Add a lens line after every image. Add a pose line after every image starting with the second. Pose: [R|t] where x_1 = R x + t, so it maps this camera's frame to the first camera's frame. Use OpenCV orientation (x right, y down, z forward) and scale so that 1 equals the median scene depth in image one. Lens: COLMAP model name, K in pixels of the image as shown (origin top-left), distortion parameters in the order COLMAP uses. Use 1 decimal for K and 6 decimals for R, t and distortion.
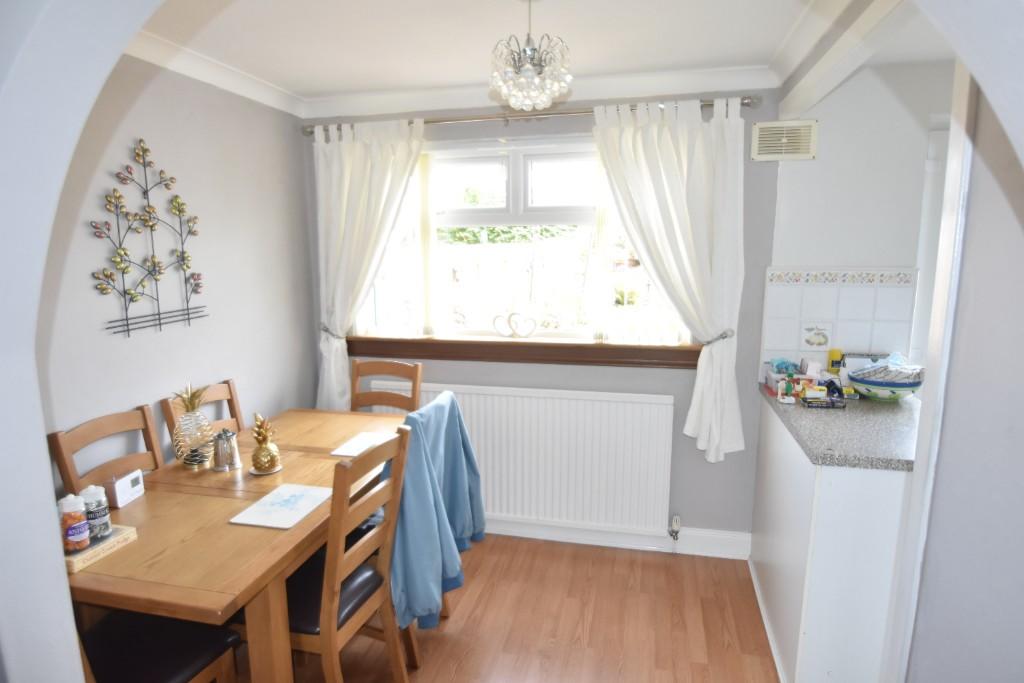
lens RADIAL K [[596.4, 0, 506.5], [0, 596.4, 334.7], [0, 0, 1]] dist [-0.029692, -0.004651]
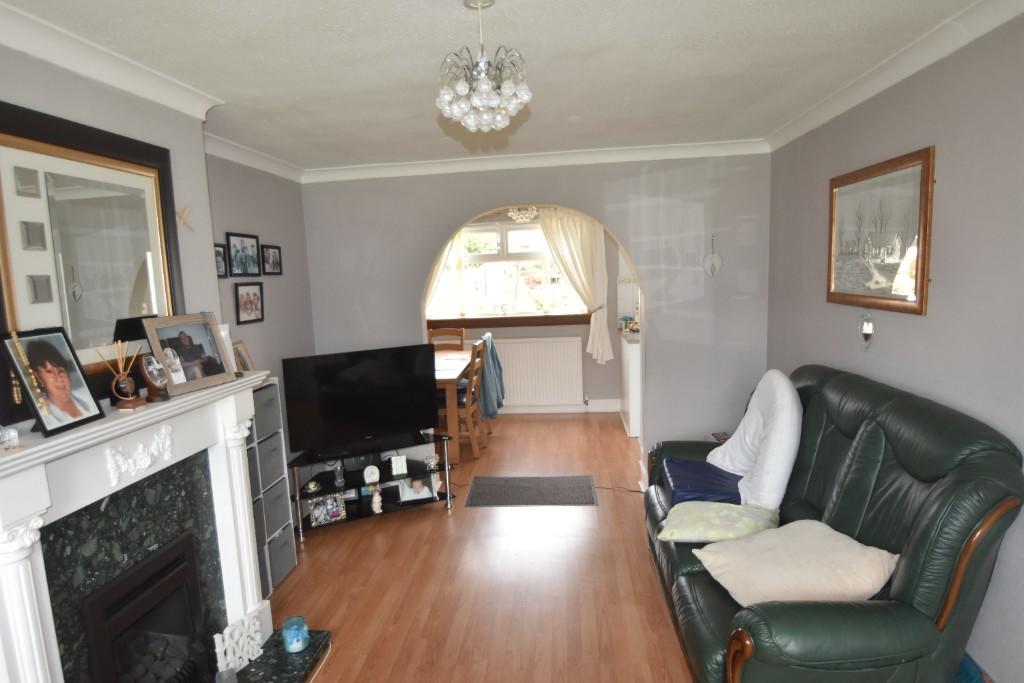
lens RADIAL K [[596.4, 0, 513.2], [0, 596.4, 347.3], [0, 0, 1]] dist [-0.029692, -0.004651]
pose [[0.986957, -0.059144, 0.149724, -0.300749], [0.062108, 0.997954, -0.015194, 0.159934], [-0.148519, 0.024295, 0.988611, -1.145498]]
